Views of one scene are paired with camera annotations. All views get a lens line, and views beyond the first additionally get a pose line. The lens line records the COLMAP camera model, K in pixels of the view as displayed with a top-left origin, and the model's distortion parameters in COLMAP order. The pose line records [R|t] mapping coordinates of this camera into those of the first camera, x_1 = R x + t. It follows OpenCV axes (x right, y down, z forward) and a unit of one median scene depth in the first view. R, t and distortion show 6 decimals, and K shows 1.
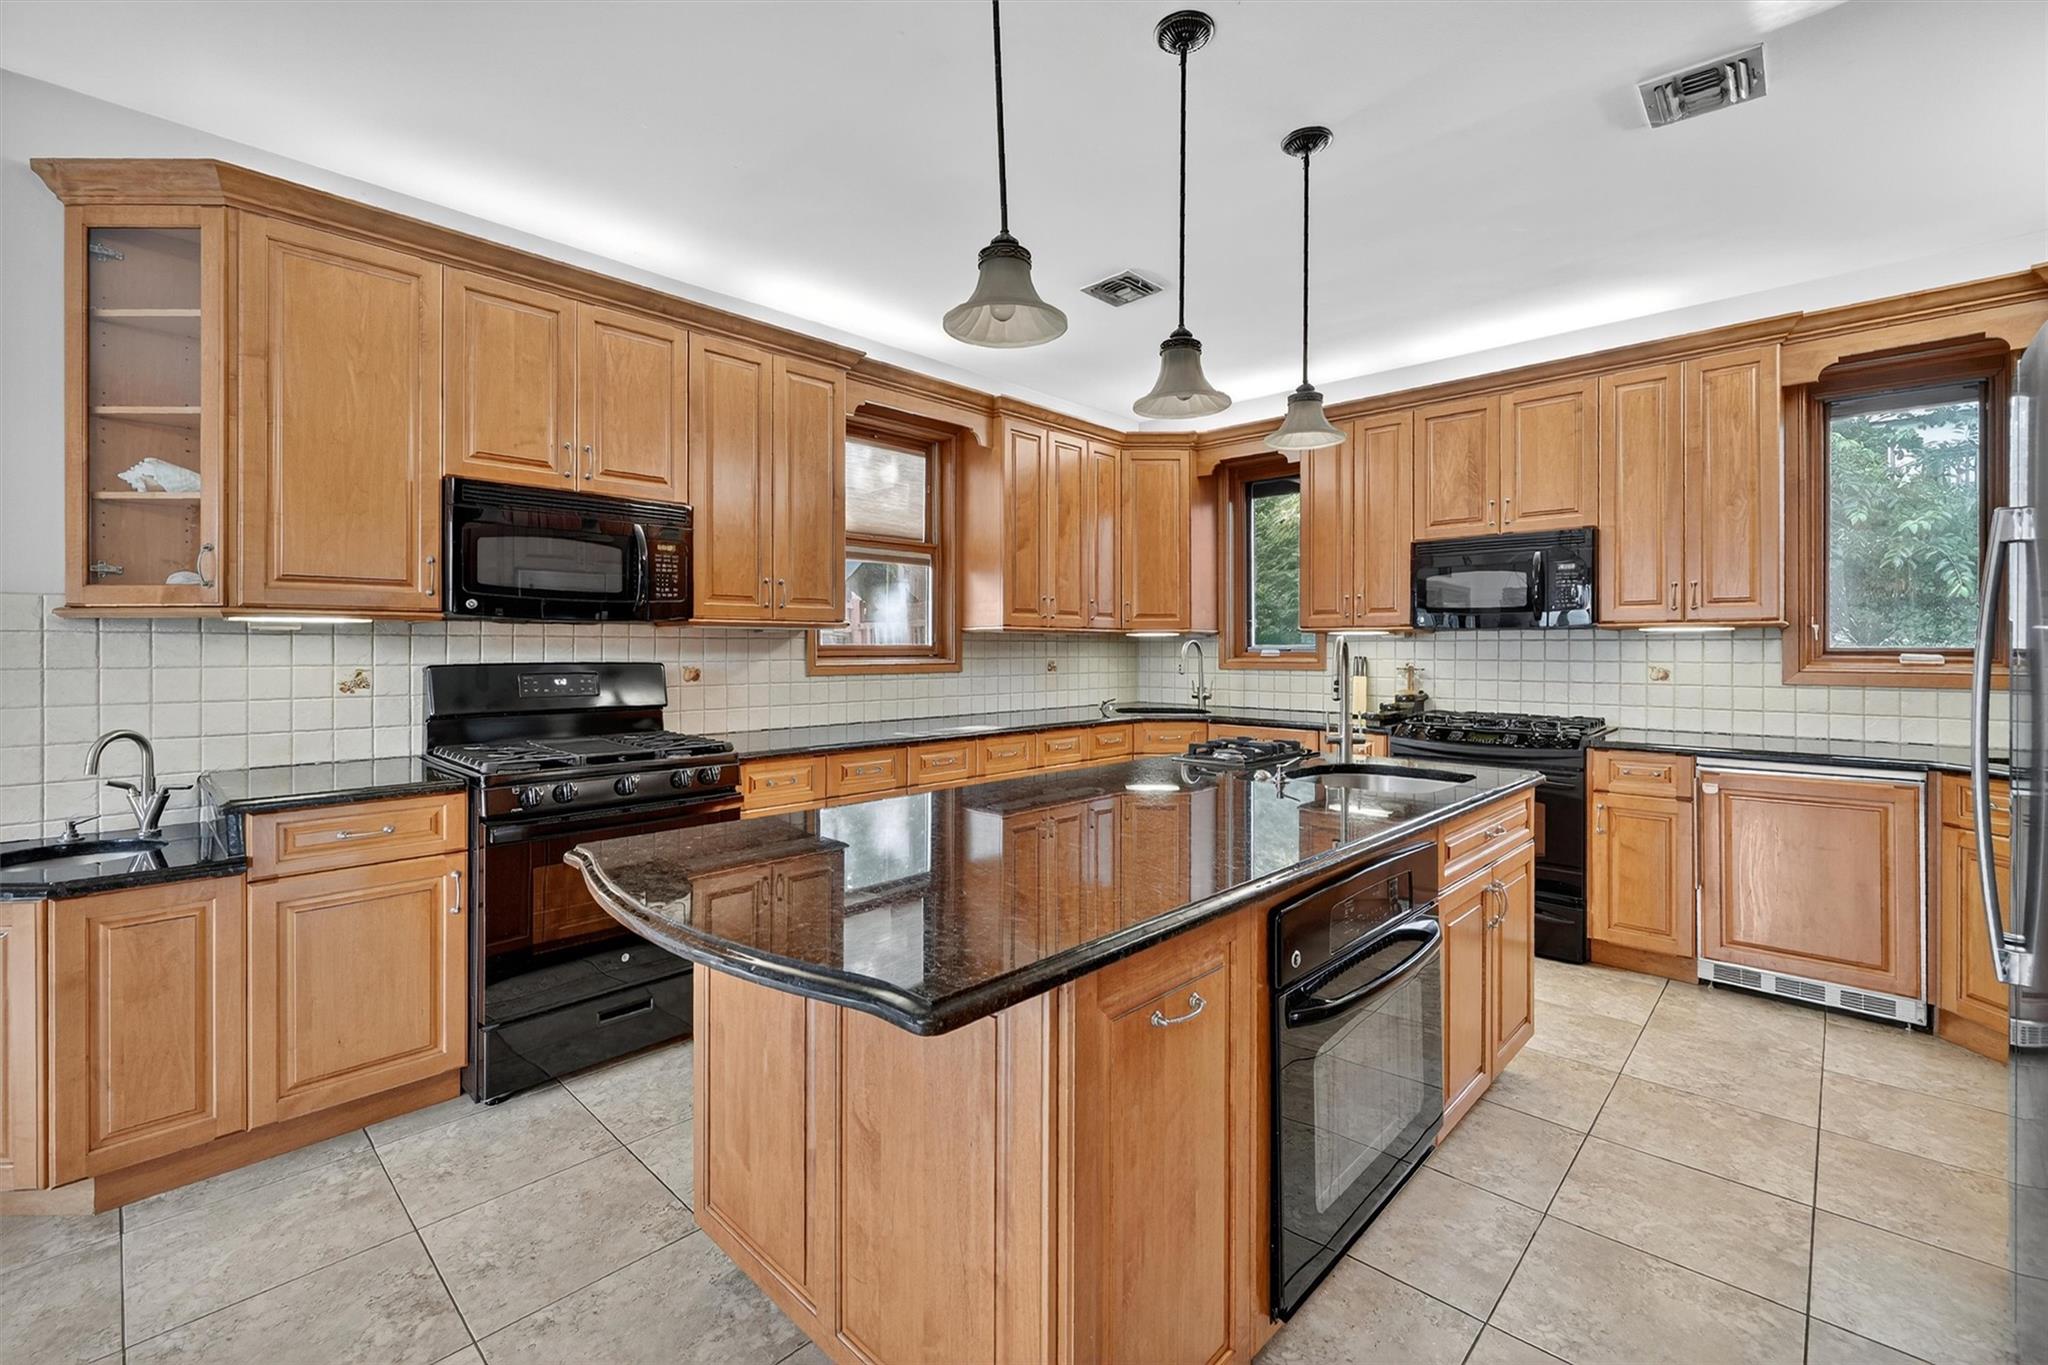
lens RADIAL K [[862.5, 0, 1018.2], [0, 862.5, 644.1], [0, 0, 1]] dist [-0.001609, -0.000209]
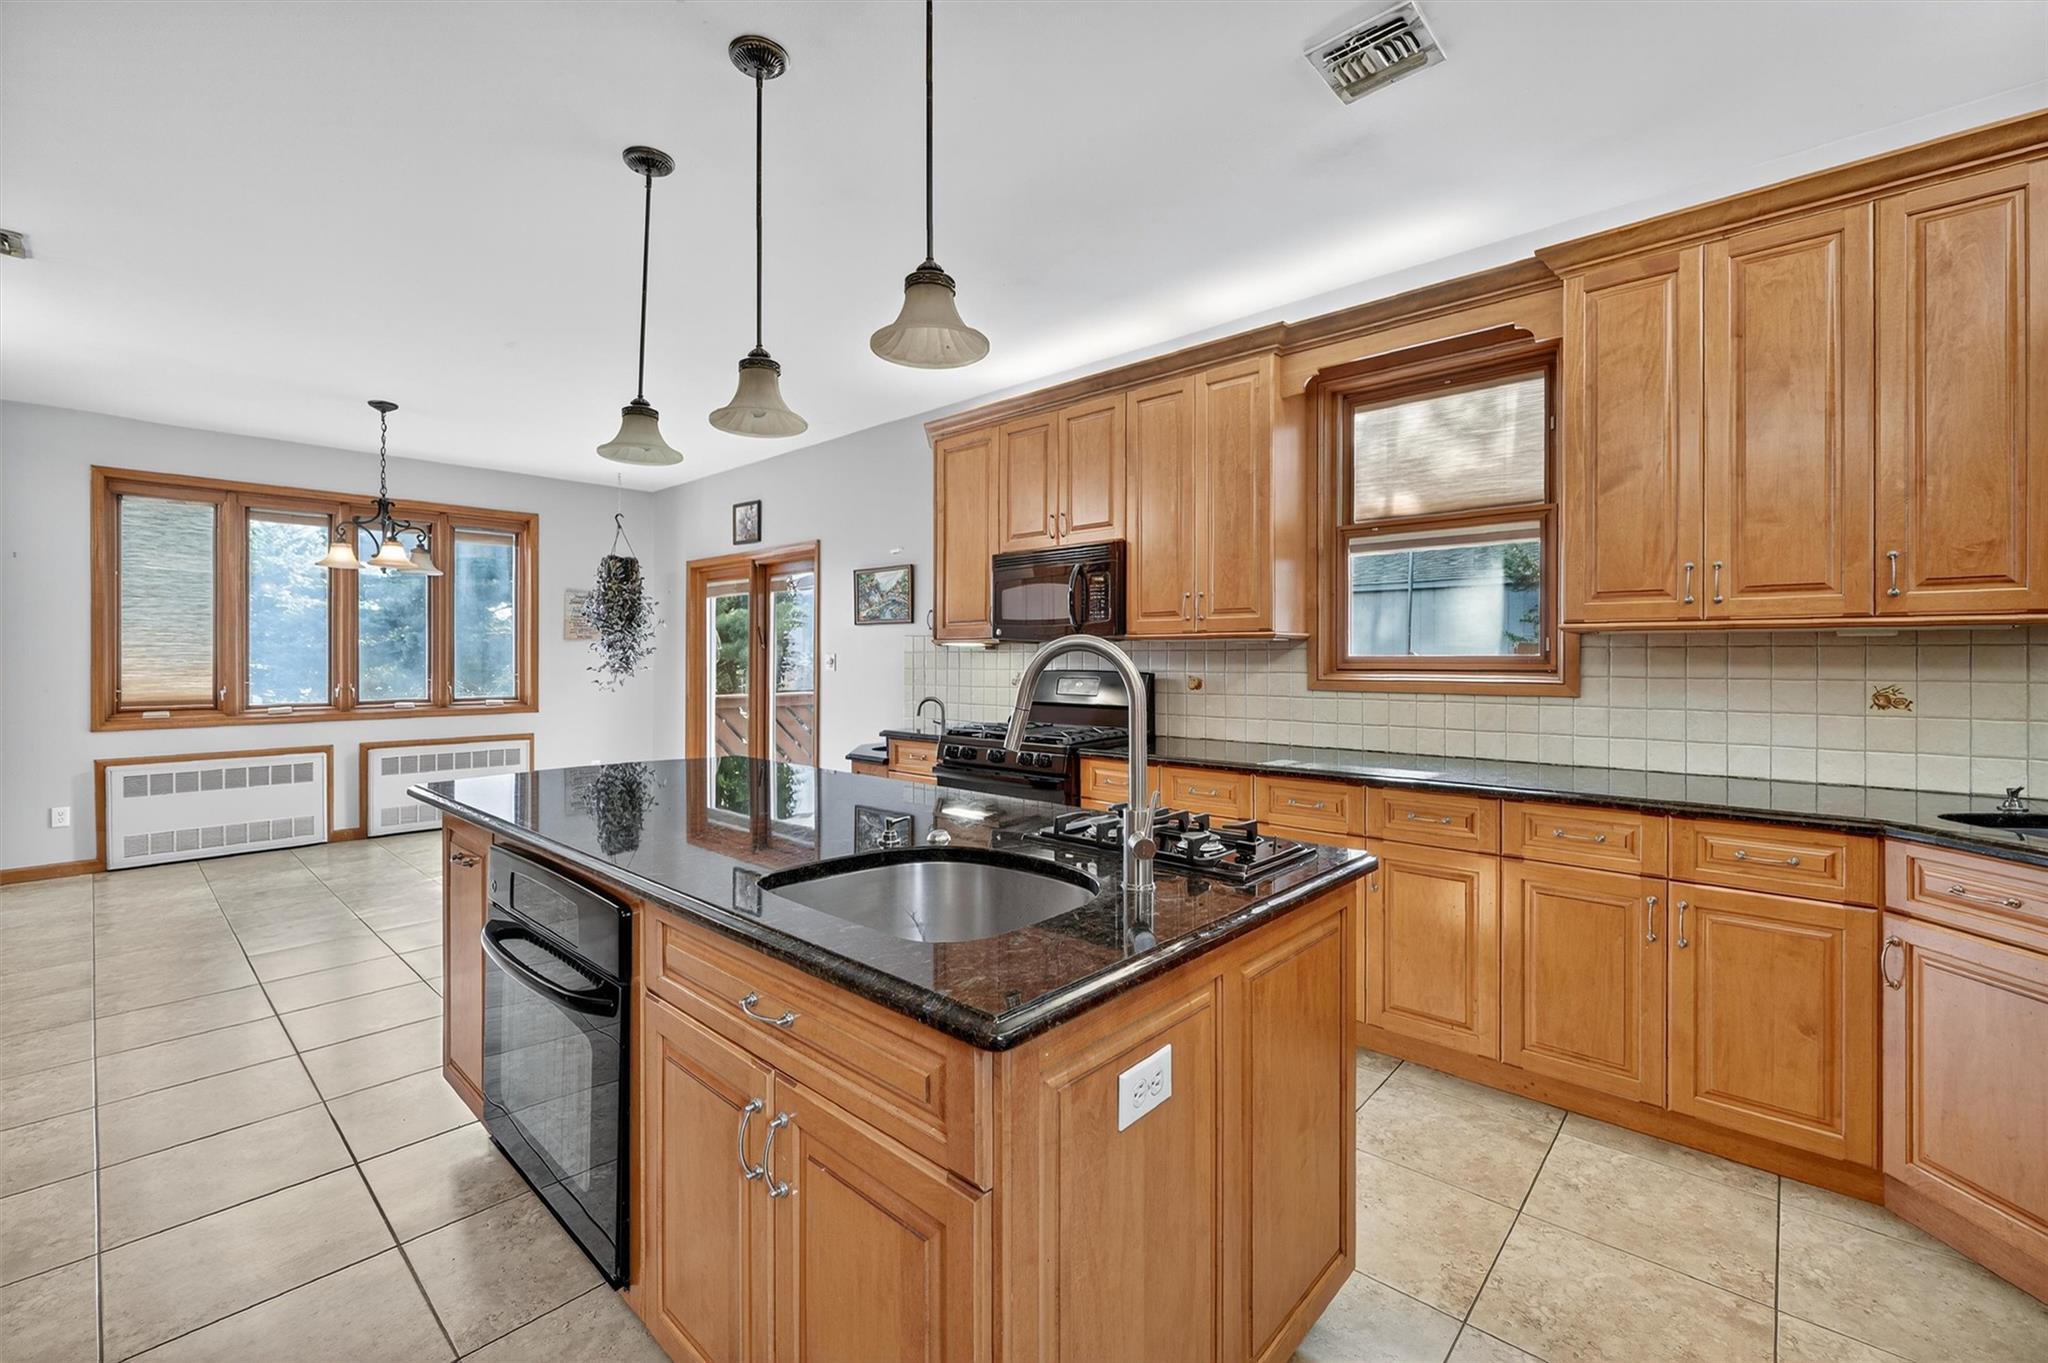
lens RADIAL K [[862.5, 0, 1018.2], [0, 862.5, 643.1], [0, 0, 1]] dist [-0.001609, -0.000209]
pose [[0.021692, -0.019245, -0.999579, 0.667307], [0.004822, 0.999805, -0.019144, 0.003195], [0.999753, -0.004404, 0.021780, 0.690715]]
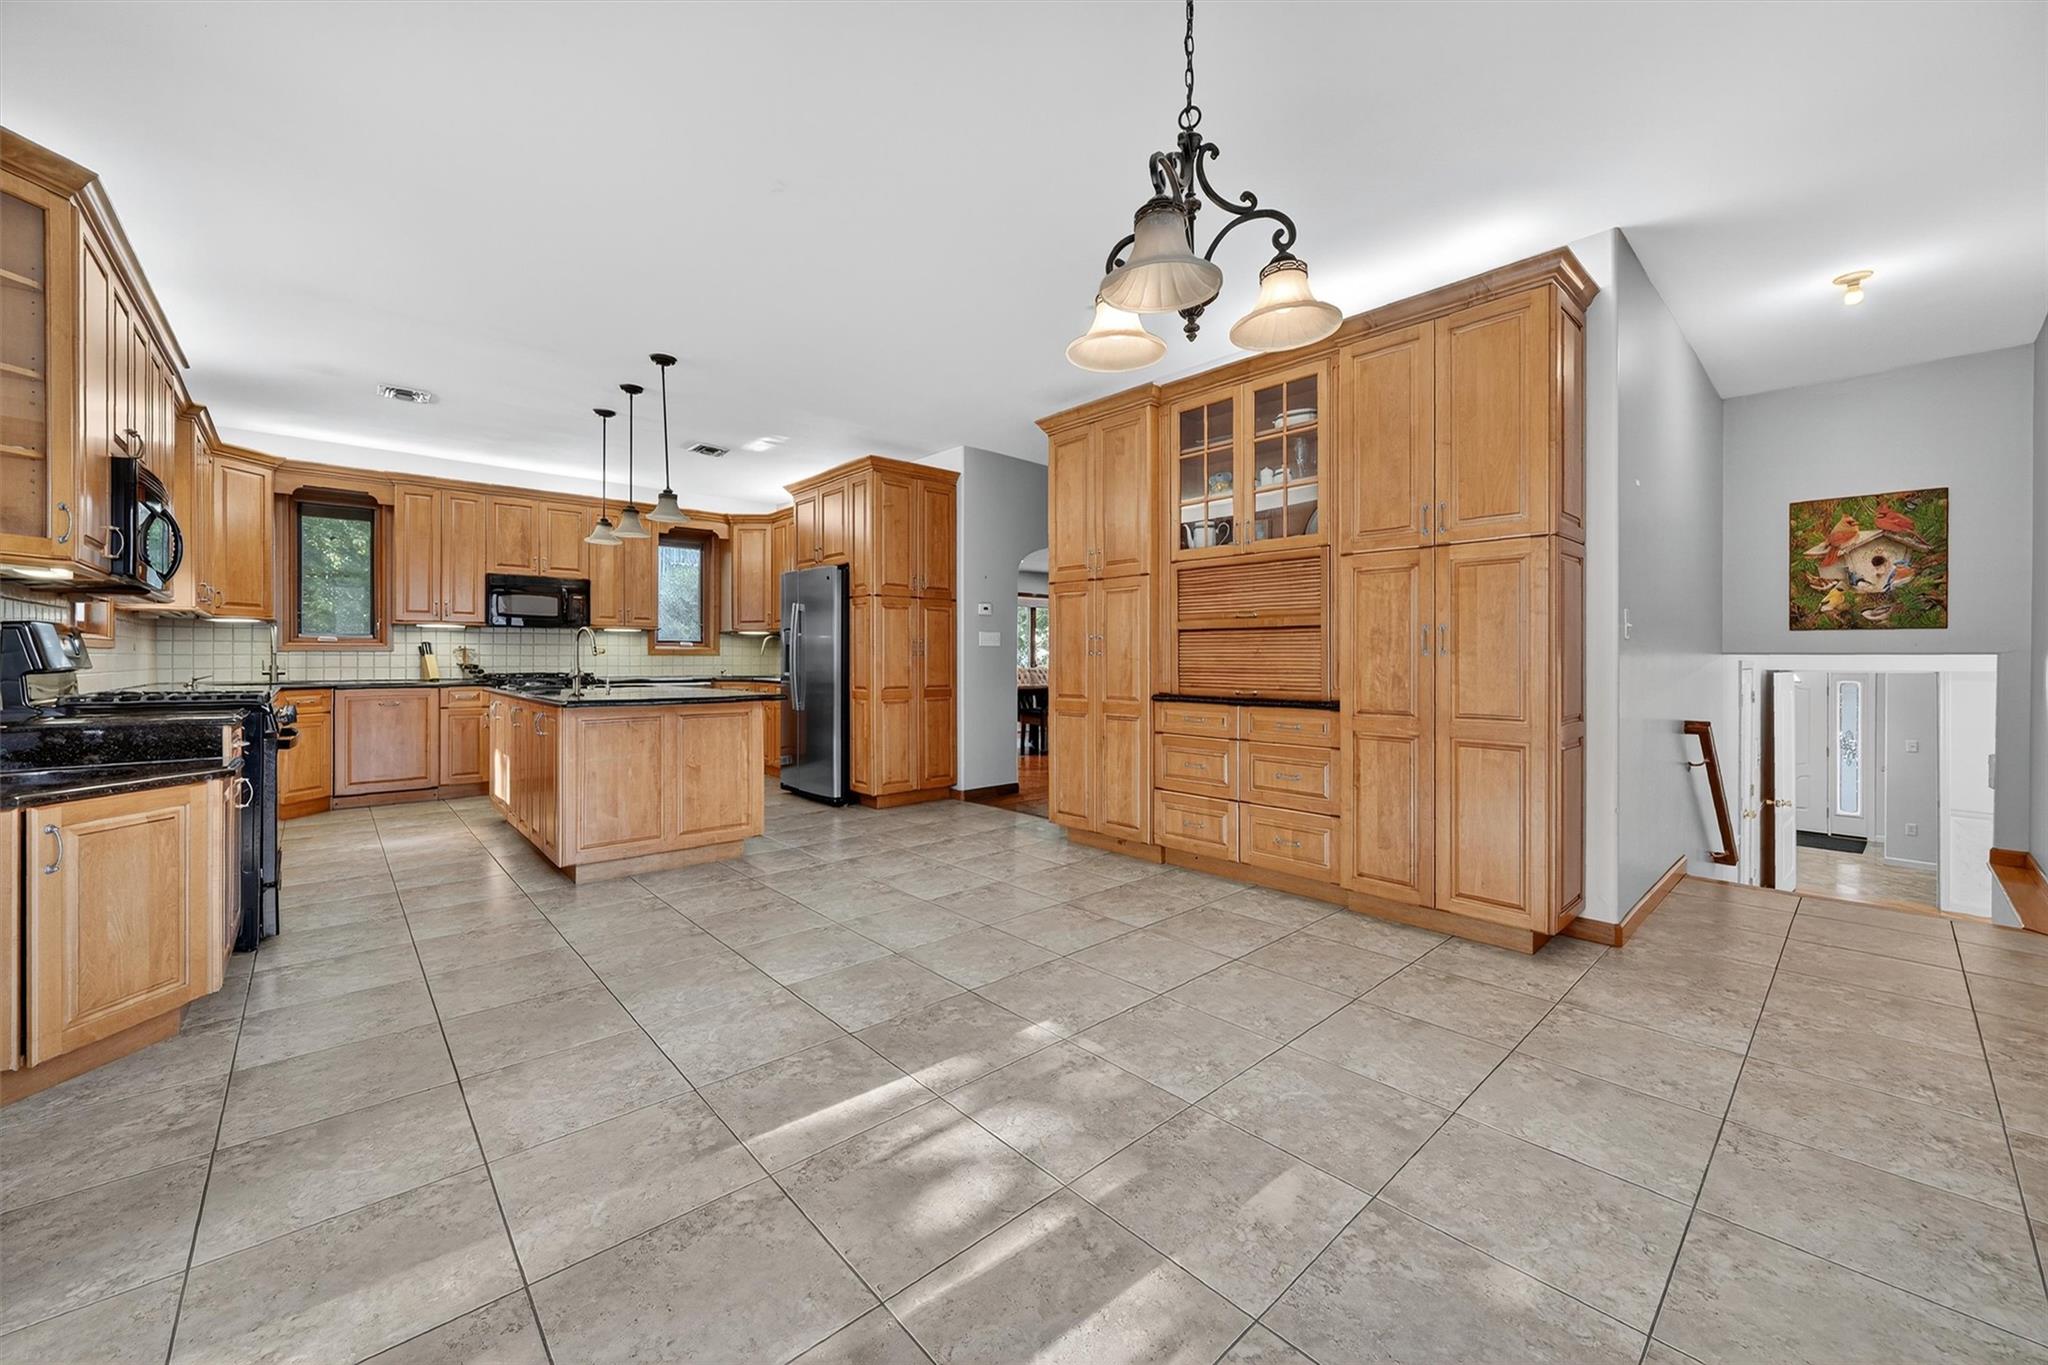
lens RADIAL K [[783.0, 0, 1026.4], [0, 783.0, 664.3], [0, 0, 1]] dist [-0.001595, -0.000111]
pose [[0.071270, -0.009236, 0.997414, -1.111695], [-0.003935, 0.999947, 0.009541, 0.045194], [-0.997449, -0.004604, 0.071230, -0.183243]]
